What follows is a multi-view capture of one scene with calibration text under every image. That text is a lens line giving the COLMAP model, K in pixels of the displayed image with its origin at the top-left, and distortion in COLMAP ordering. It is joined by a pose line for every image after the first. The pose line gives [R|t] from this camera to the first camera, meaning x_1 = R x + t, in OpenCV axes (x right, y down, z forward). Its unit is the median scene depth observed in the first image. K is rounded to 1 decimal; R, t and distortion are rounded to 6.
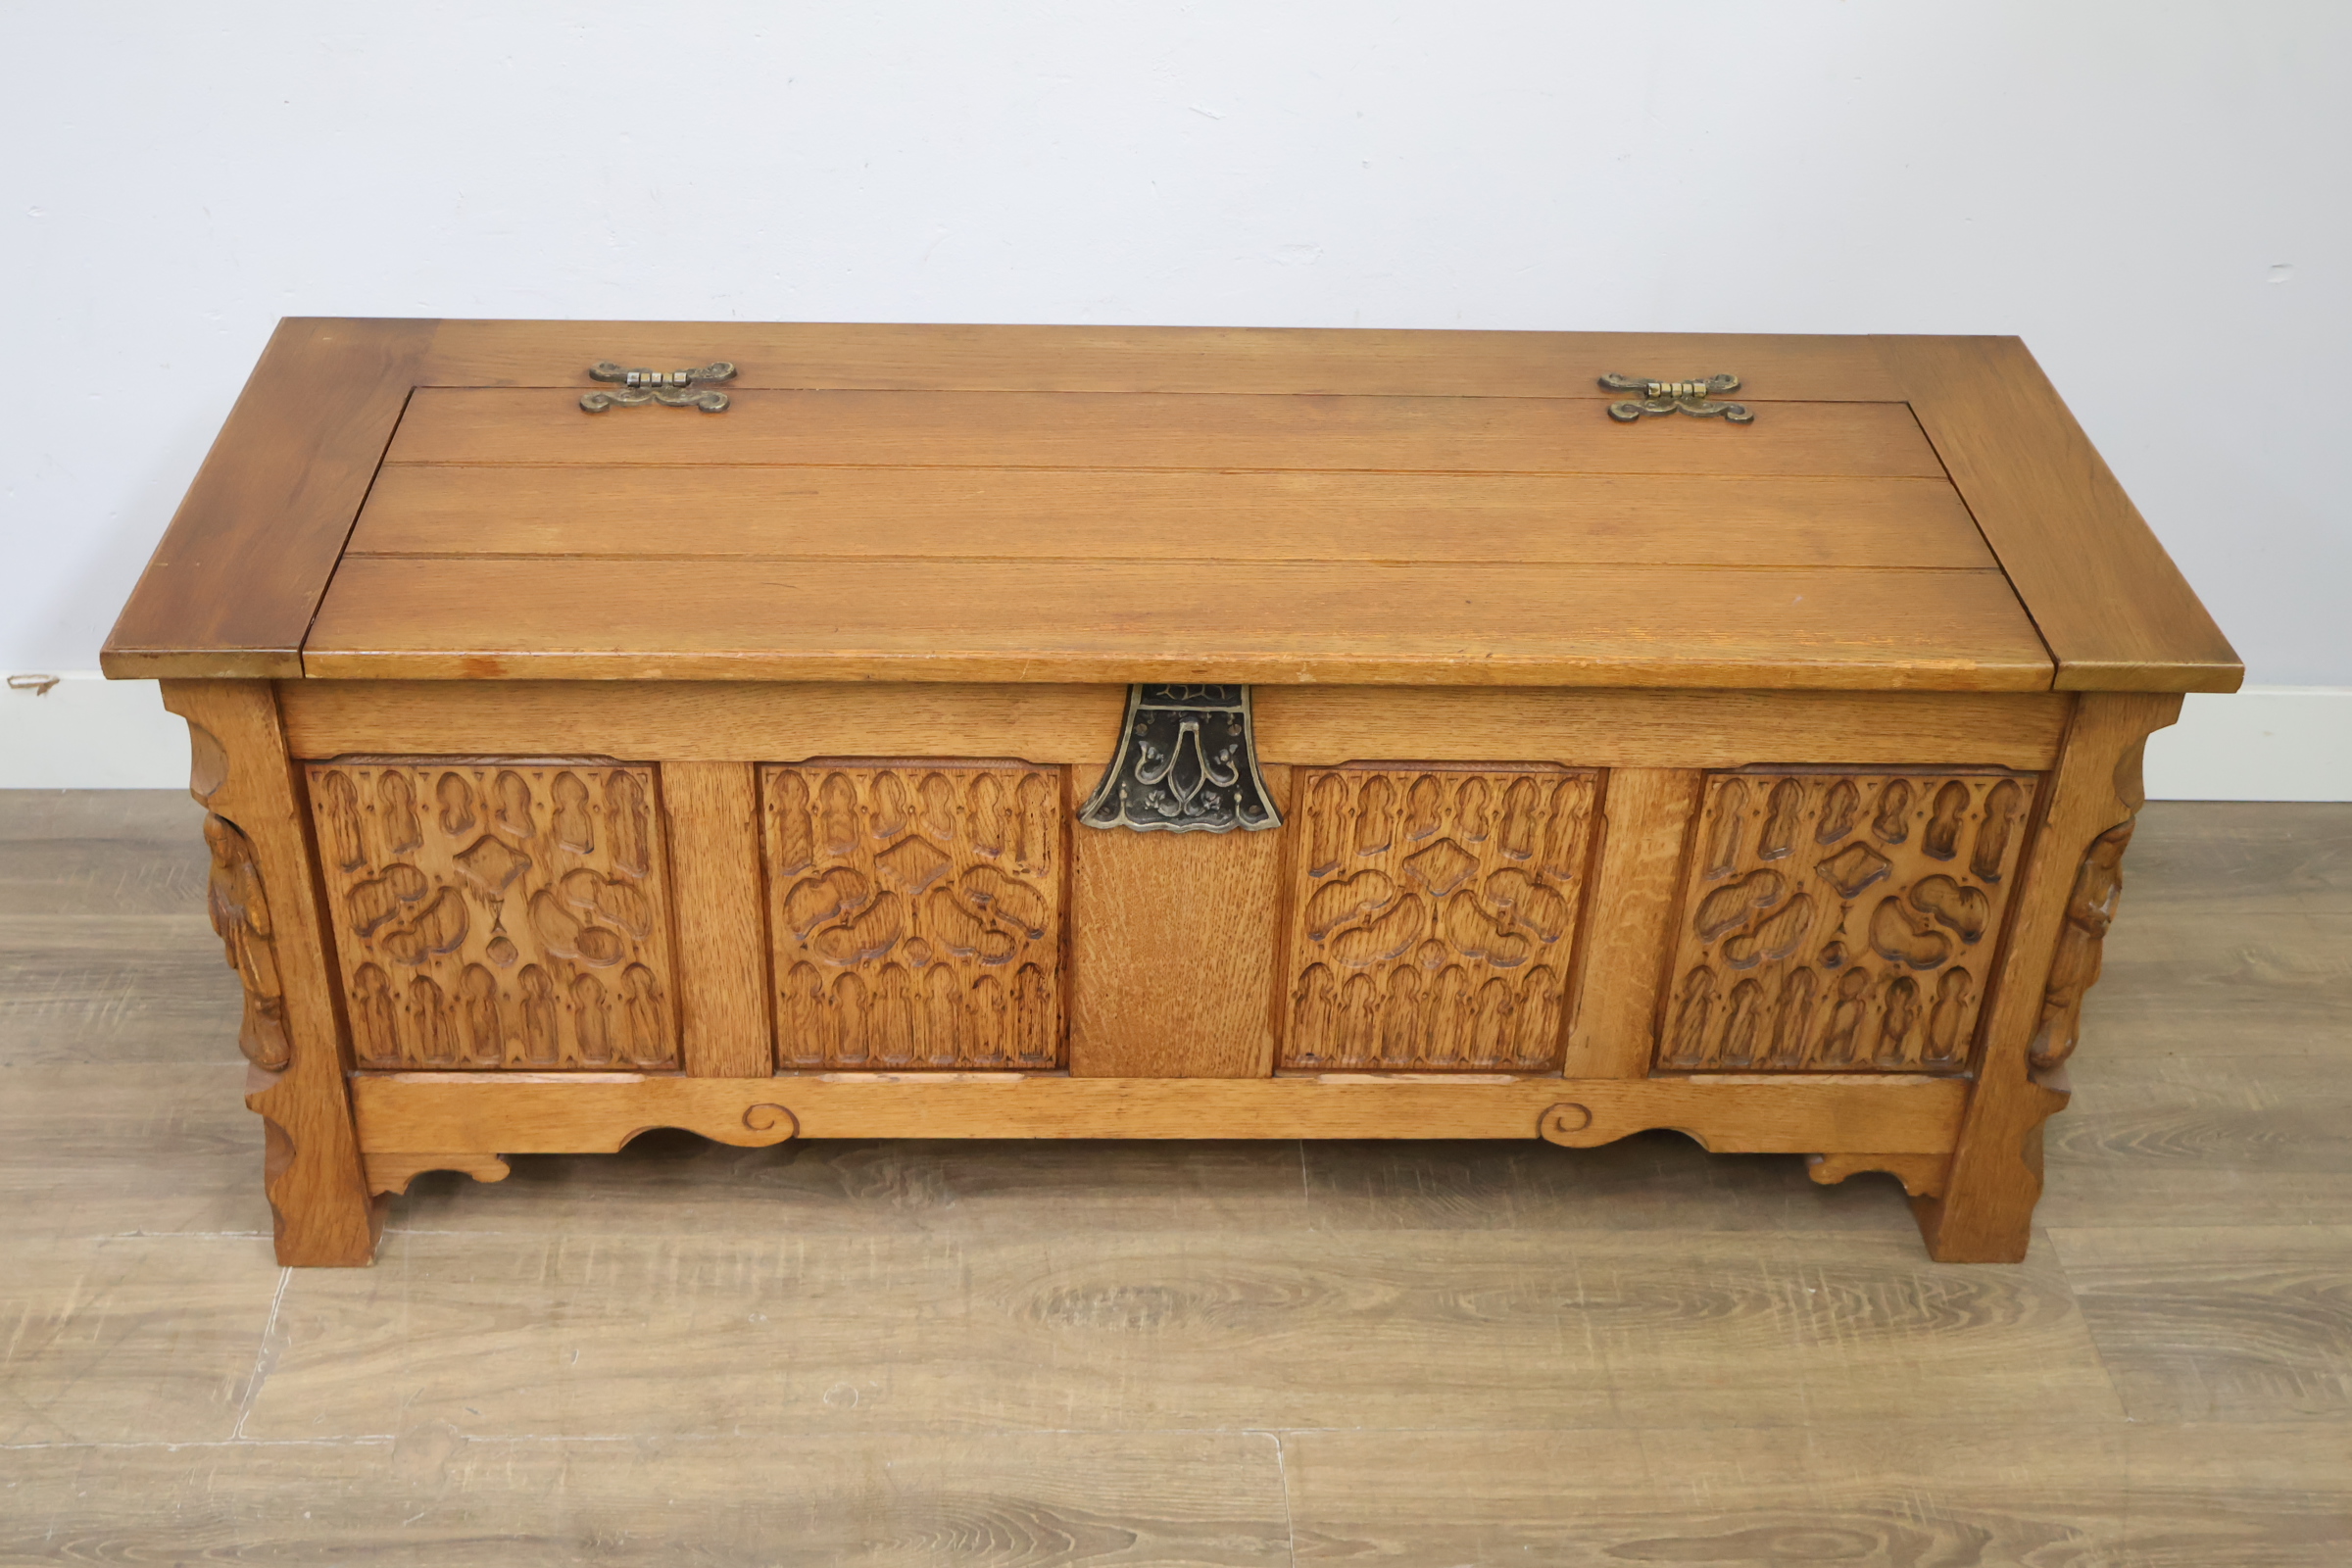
lens RADIAL K [[2754.8, 0, 1164.5], [0, 2754.8, 797.3], [0, 0, 1]] dist [0.000529, 0.000000]
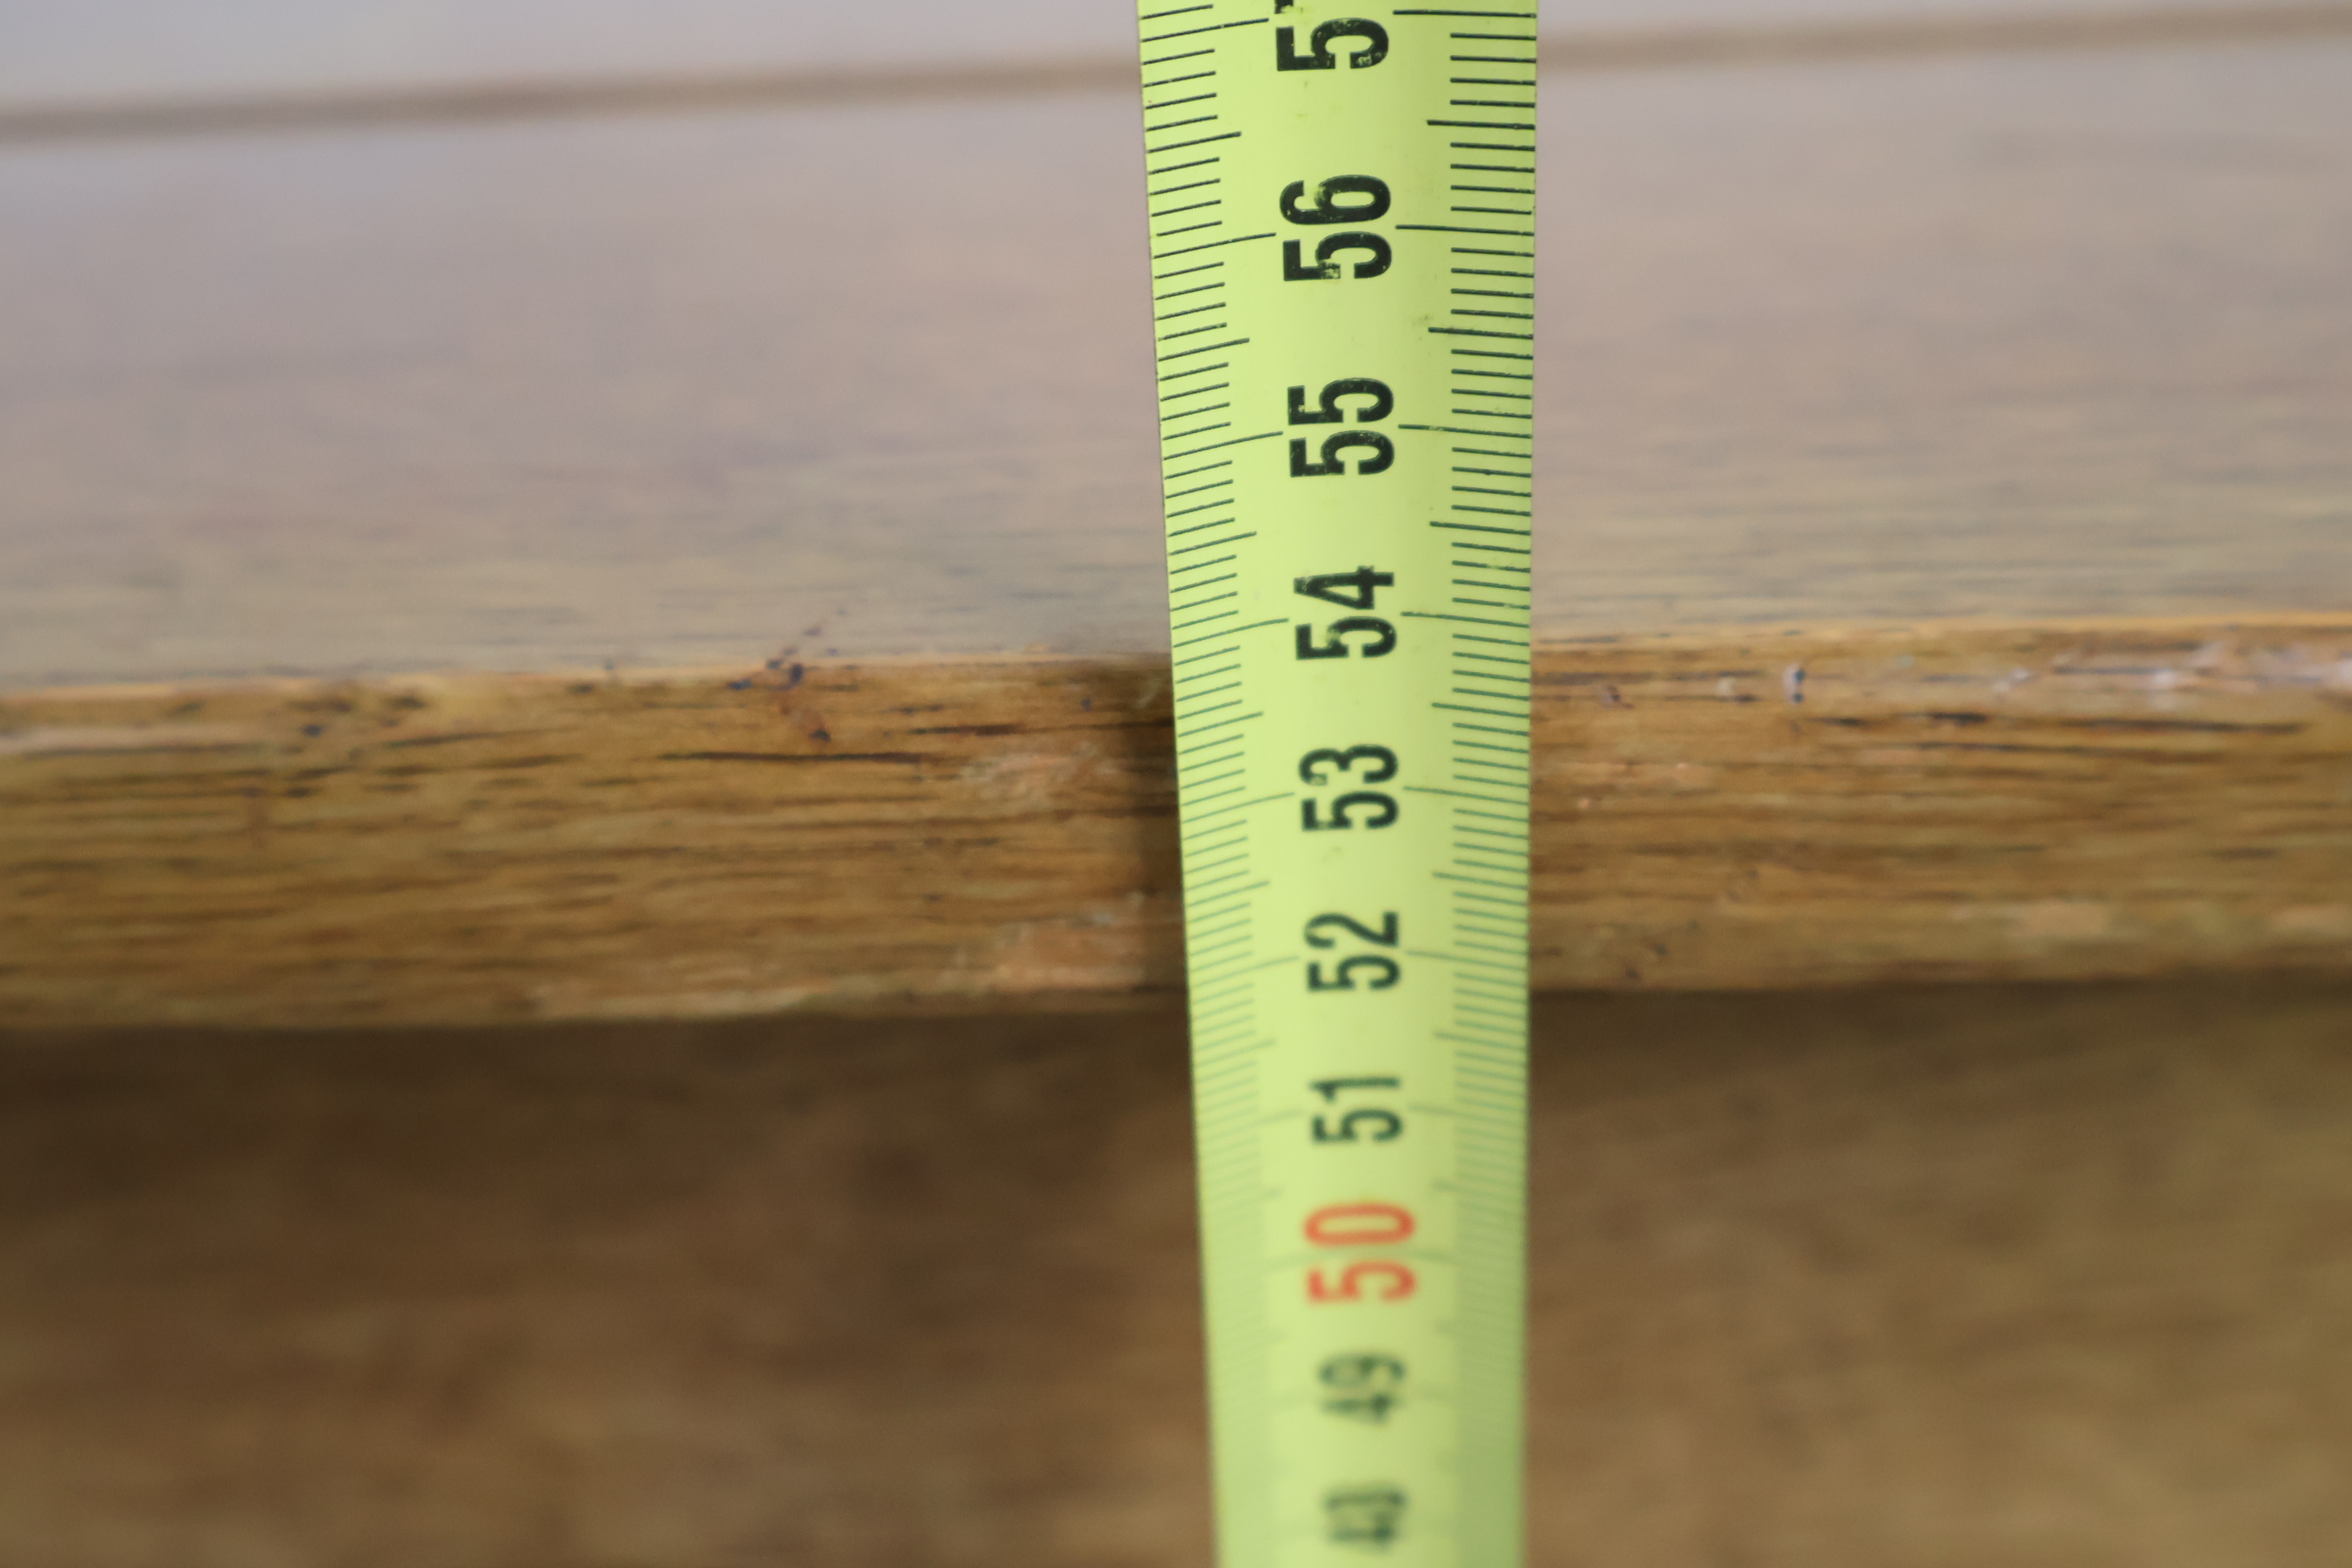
lens RADIAL K [[2754.8, 0, 1173.4], [0, 2754.8, 782.9], [0, 0, 1]] dist [0.000529, 0.000000]
pose [[0.995671, -0.040142, -0.083827, -0.161159], [0.032364, 0.995218, -0.092166, -0.037426], [0.087126, 0.089054, 0.992209, 0.819878]]
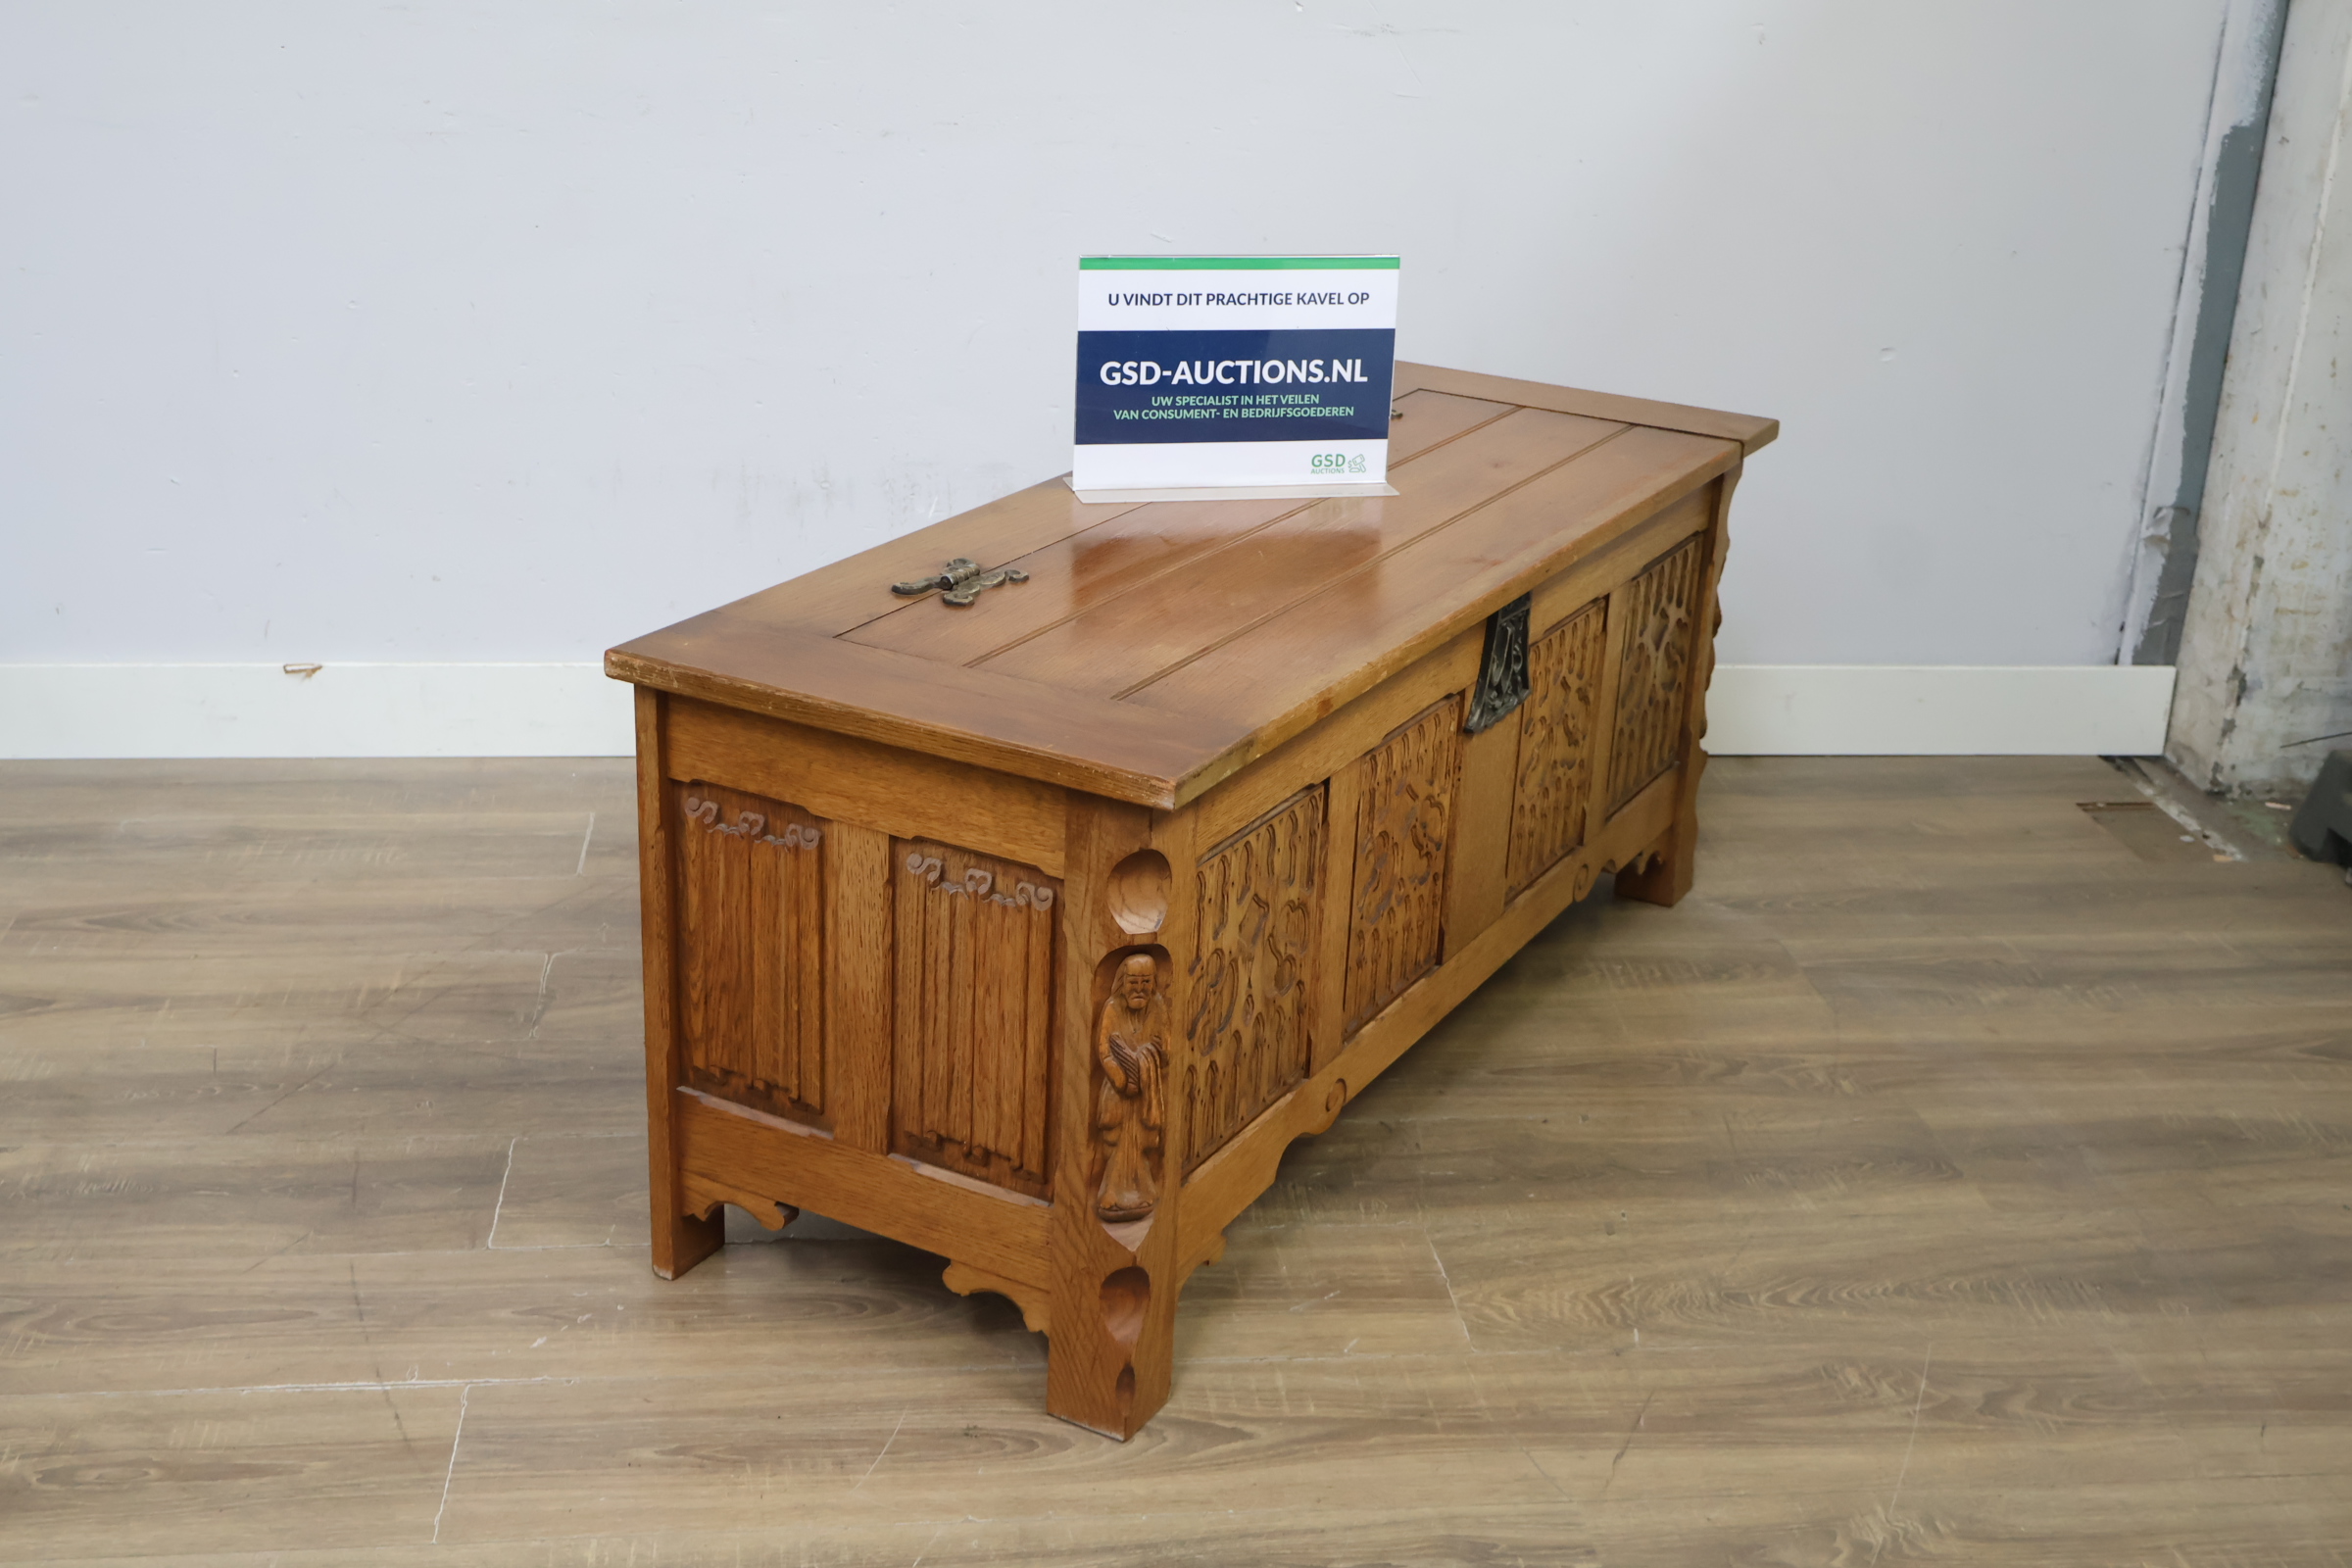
lens RADIAL K [[2754.8, 0, 1171.6], [0, 2754.8, 792.8], [0, 0, 1]] dist [0.000529, 0.000000]
pose [[0.997157, -0.018033, 0.073160, -0.108423], [0.034429, 0.972700, -0.229496, 0.442901], [-0.067024, 0.231363, 0.970556, -0.426722]]
